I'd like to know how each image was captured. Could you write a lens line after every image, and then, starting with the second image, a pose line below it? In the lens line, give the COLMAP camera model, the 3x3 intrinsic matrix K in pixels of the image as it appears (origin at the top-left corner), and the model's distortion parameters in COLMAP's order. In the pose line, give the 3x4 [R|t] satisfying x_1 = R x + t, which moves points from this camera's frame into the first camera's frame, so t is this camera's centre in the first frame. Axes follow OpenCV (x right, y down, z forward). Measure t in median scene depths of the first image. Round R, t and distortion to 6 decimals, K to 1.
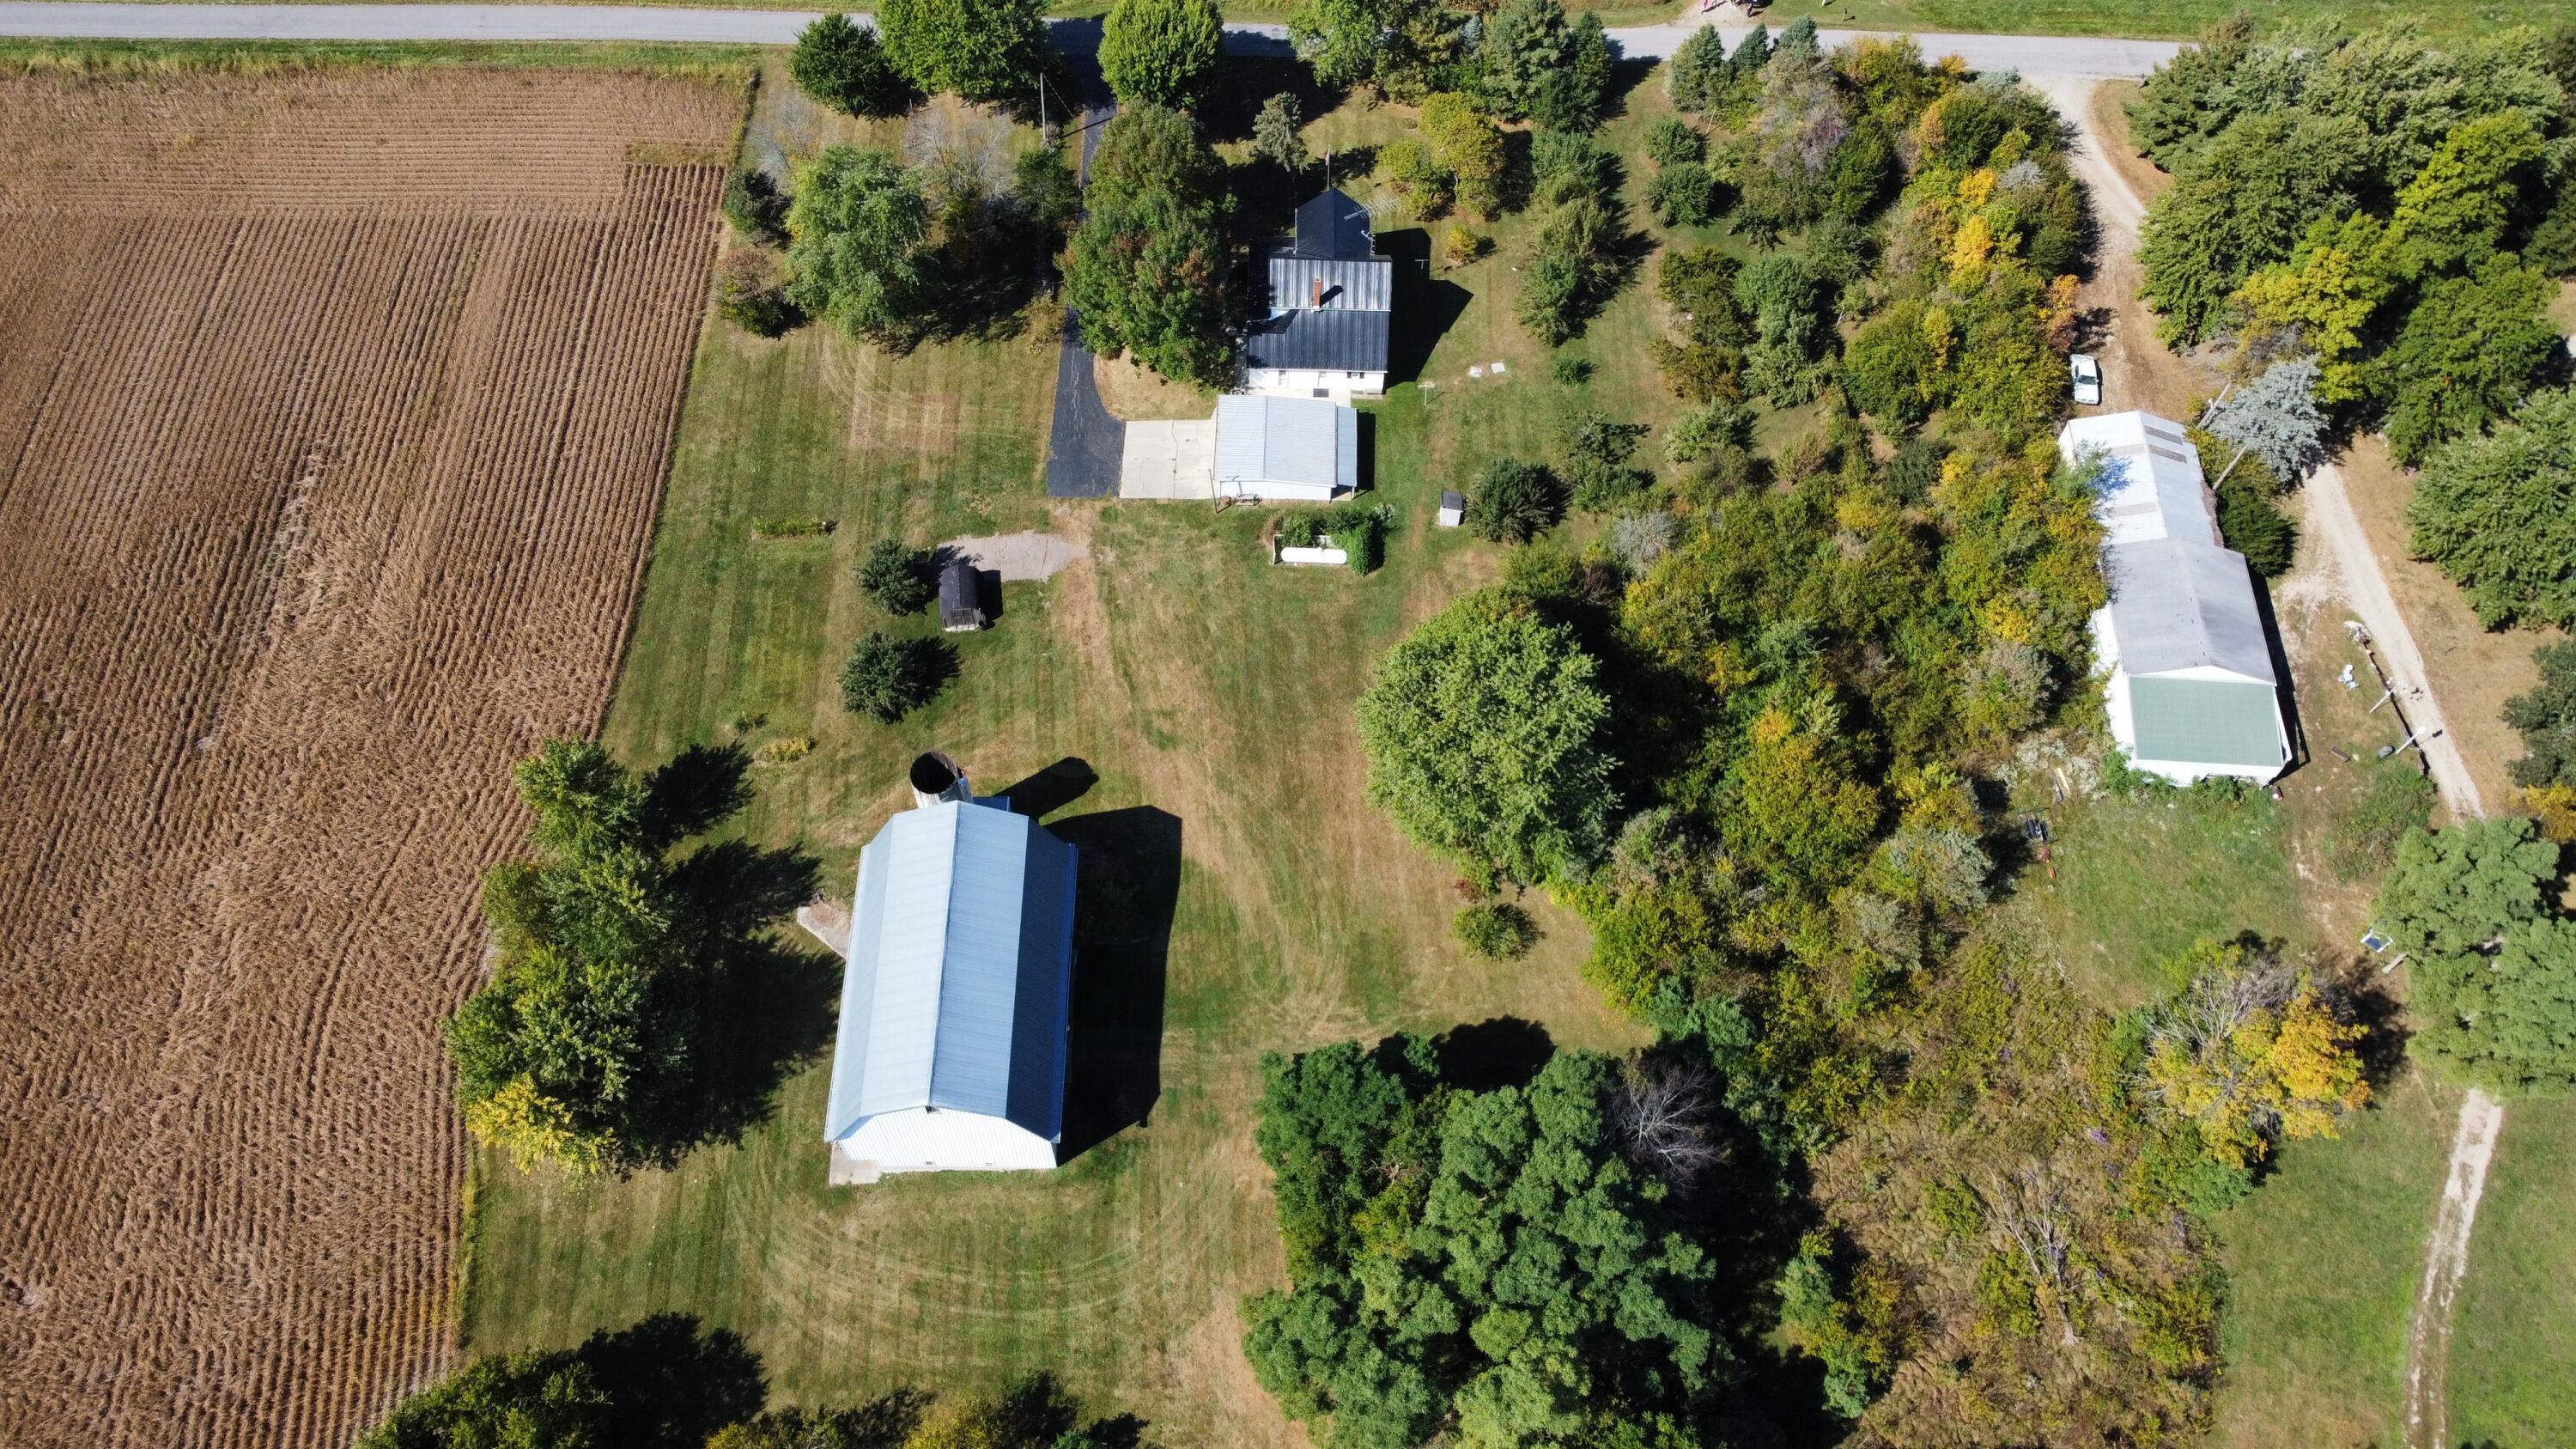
lens RADIAL K [[1953.2, 0, 1288.0], [0, 1953.2, 724.5], [0, 0, 1]] dist [0.004675, -0.003516]
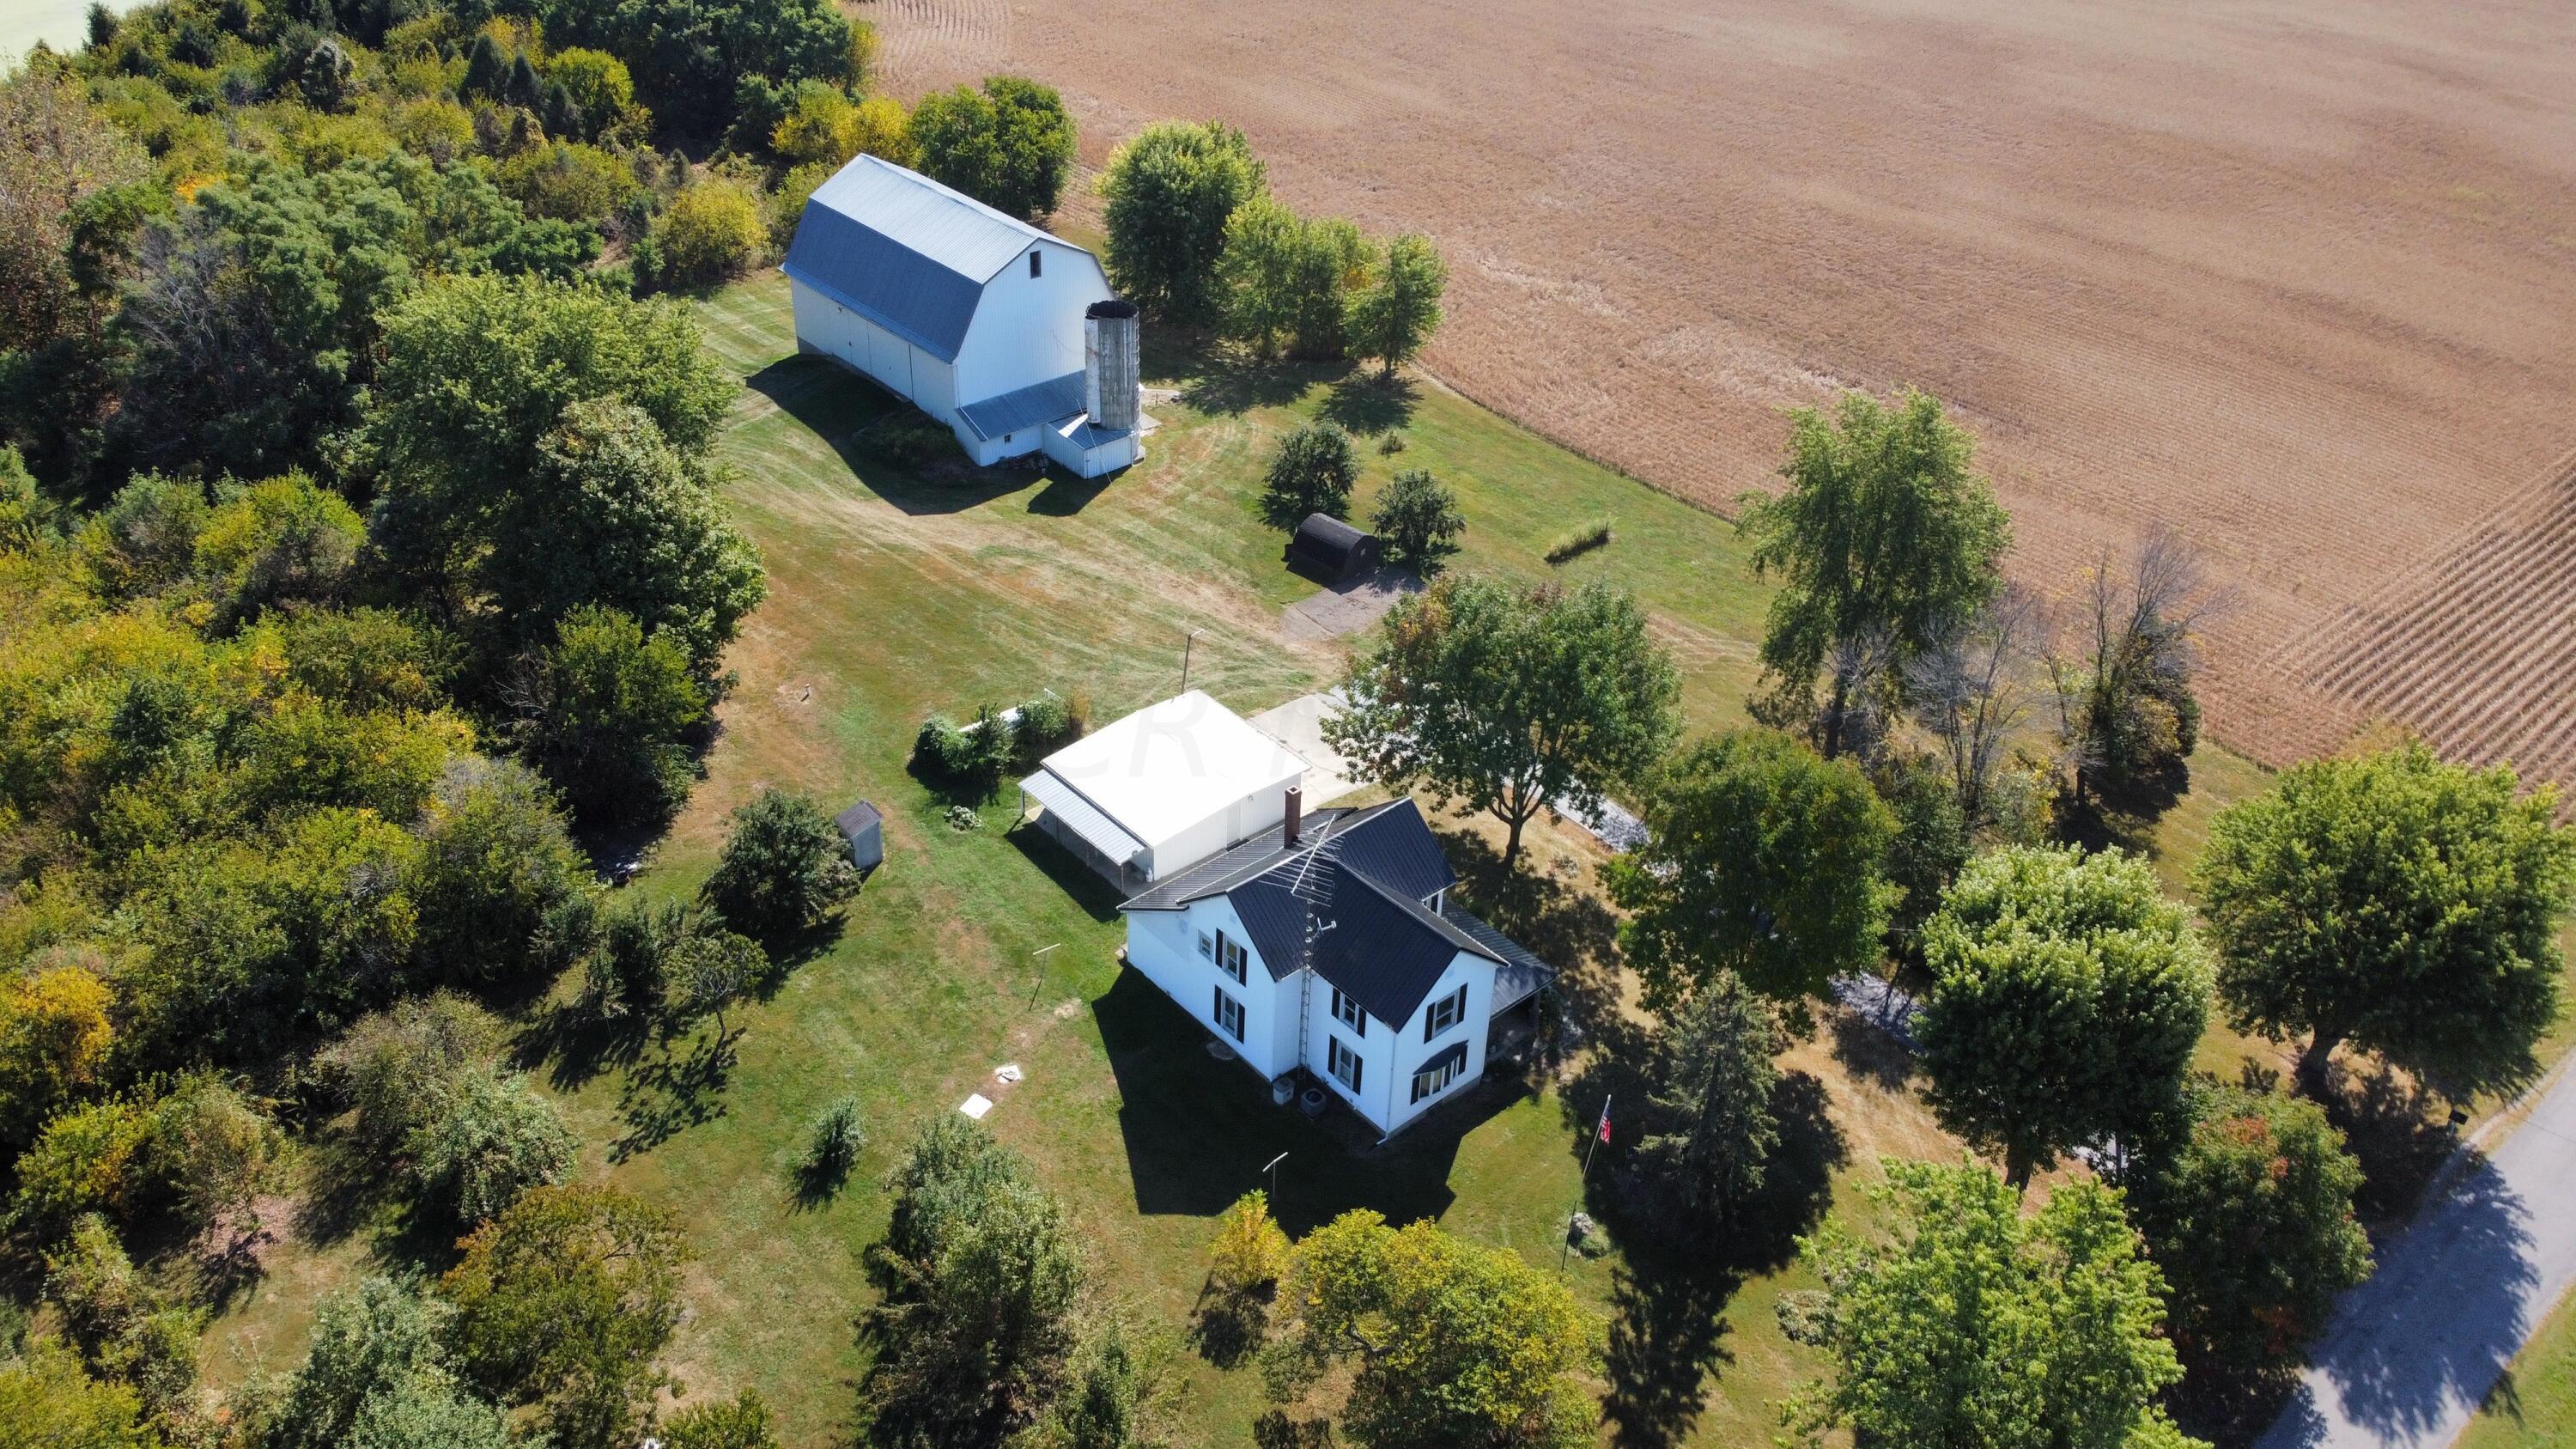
lens RADIAL K [[1953.1, 0, 1288.0], [0, 1953.1, 724.5], [0, 0, 1]] dist [0.000433, 0.001207]
pose [[-0.739127, 0.320666, -0.592338, 0.347646], [-0.603764, 0.074436, 0.793680, -0.701003], [0.298598, 0.944263, 0.138589, 1.005073]]
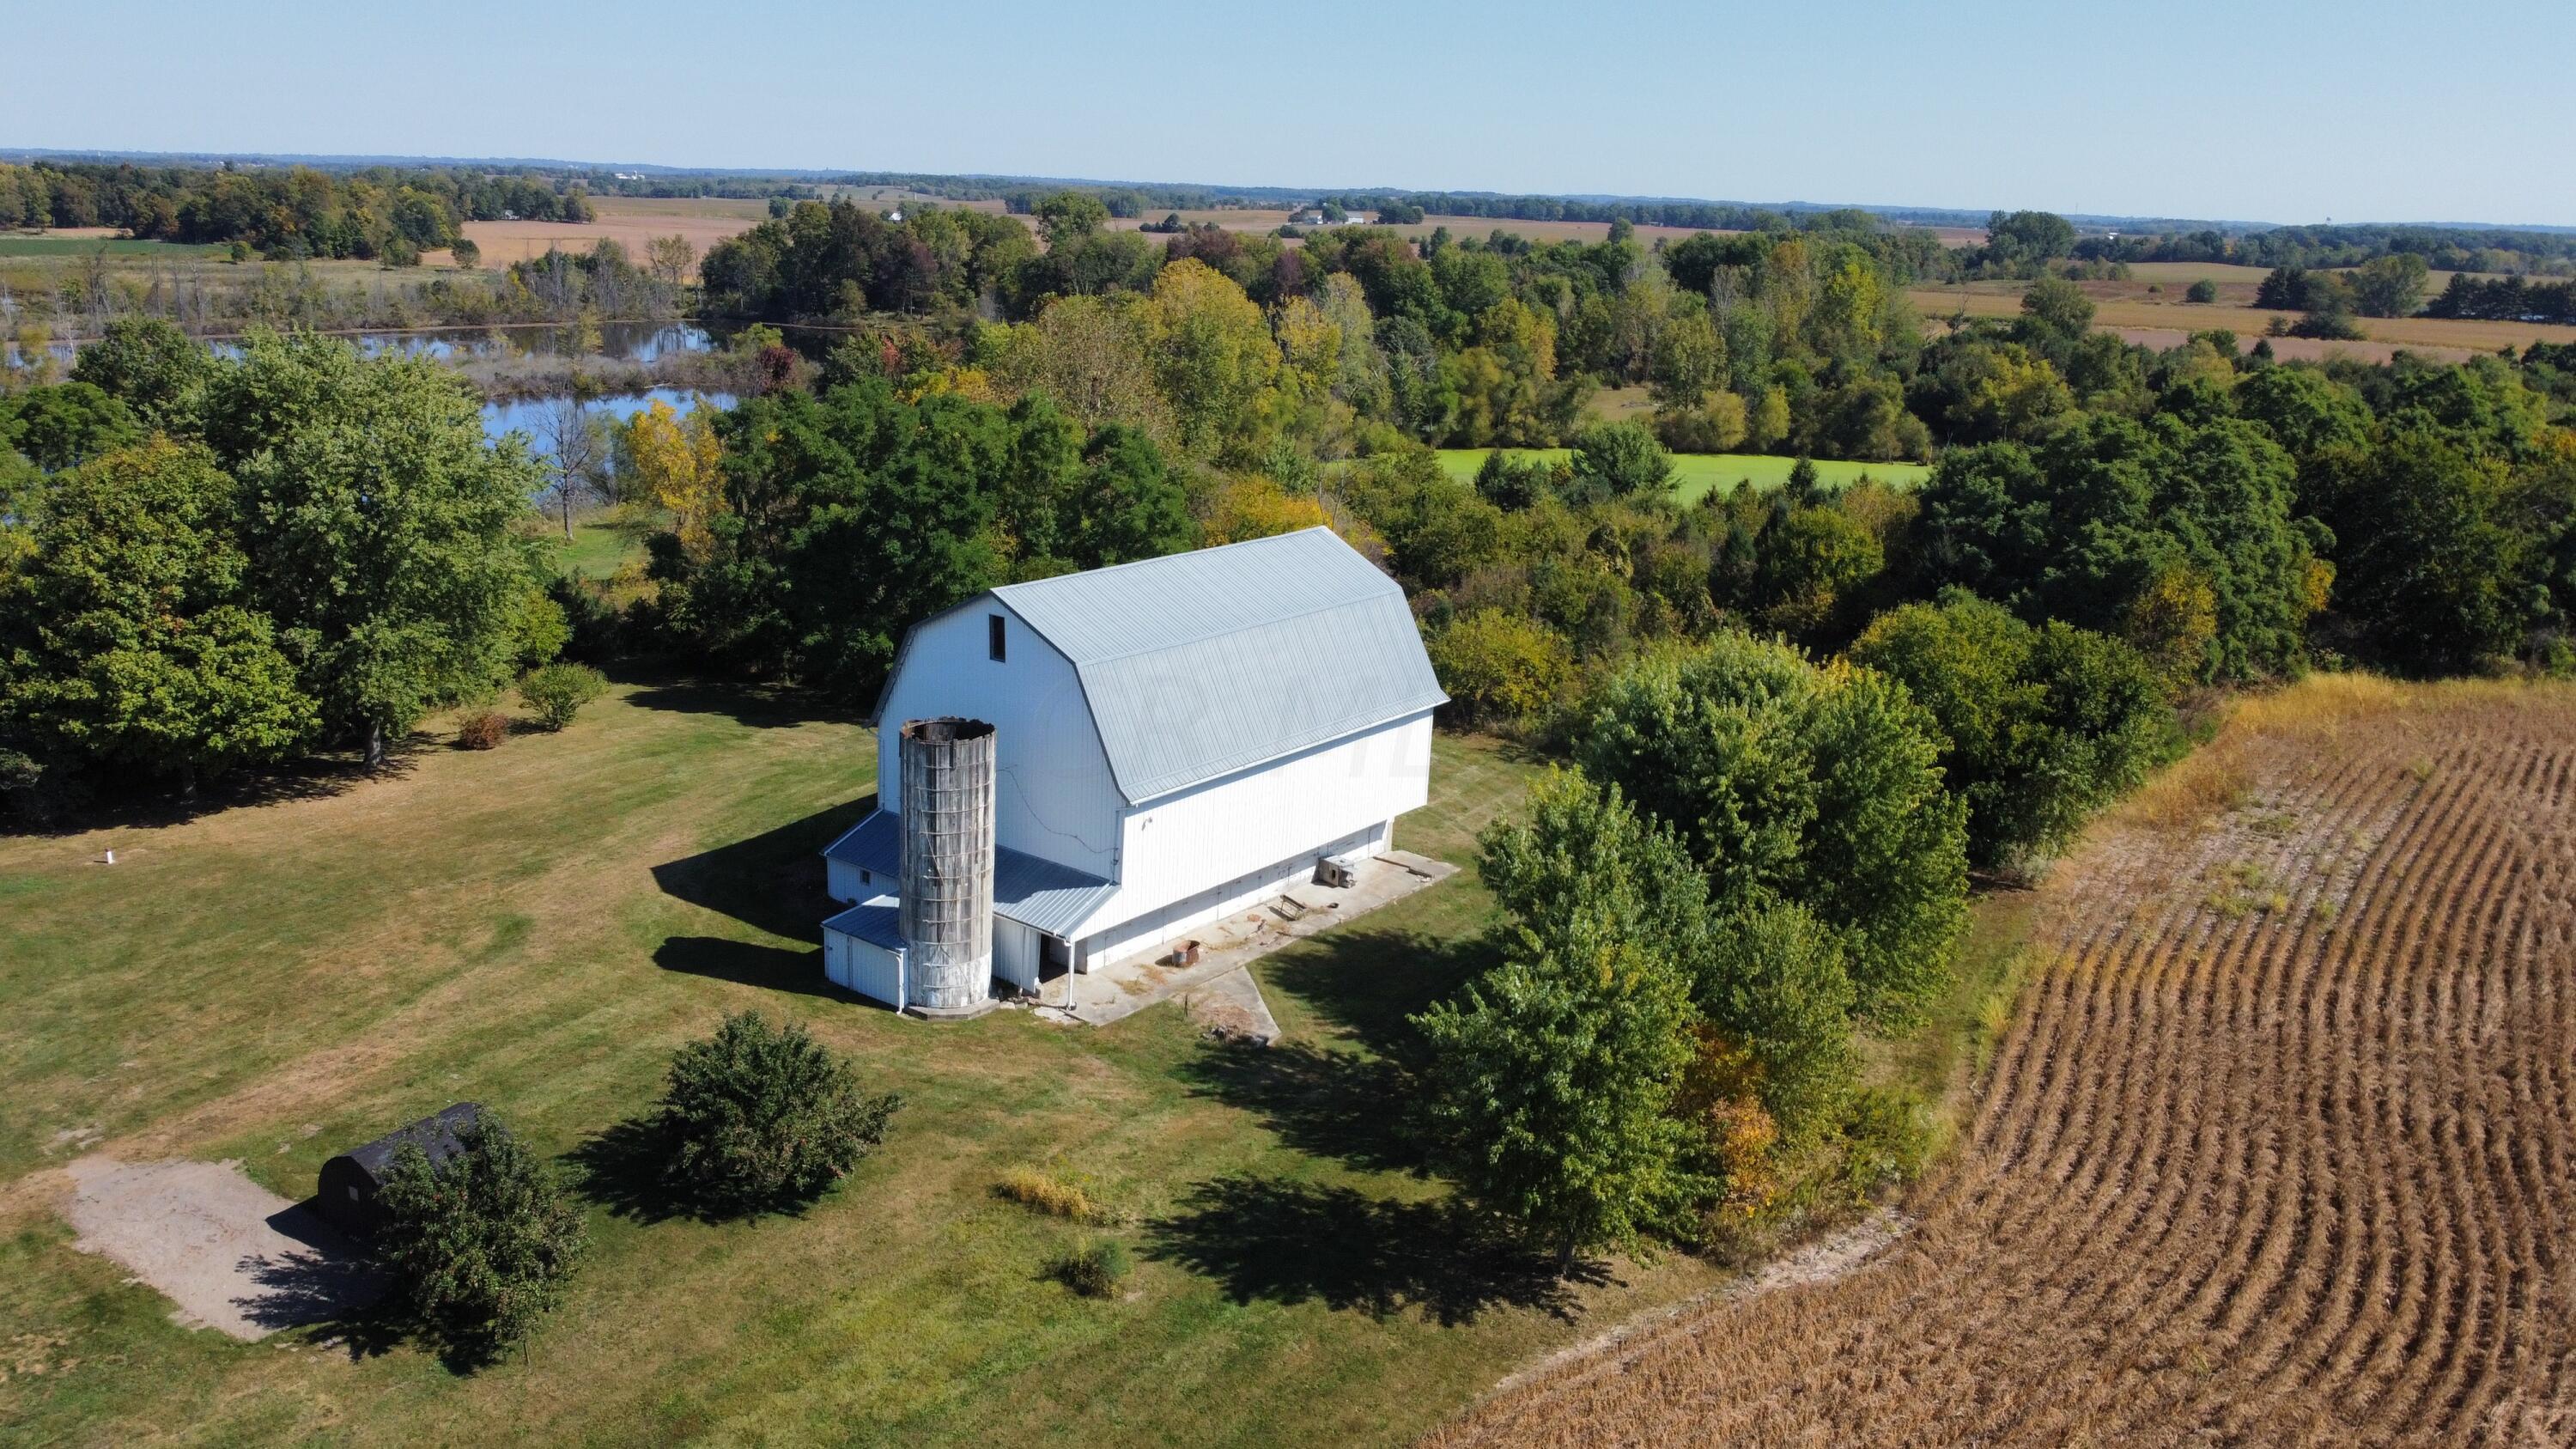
lens RADIAL K [[1946.8, 0, 1288.0], [0, 1946.8, 724.5], [0, 0, 1]] dist [-0.003098, -0.002236]
pose [[-0.787848, -0.214739, 0.577220, -0.507897], [0.494307, 0.338579, 0.800640, -0.317822], [-0.367363, 0.916107, -0.160601, 0.972813]]
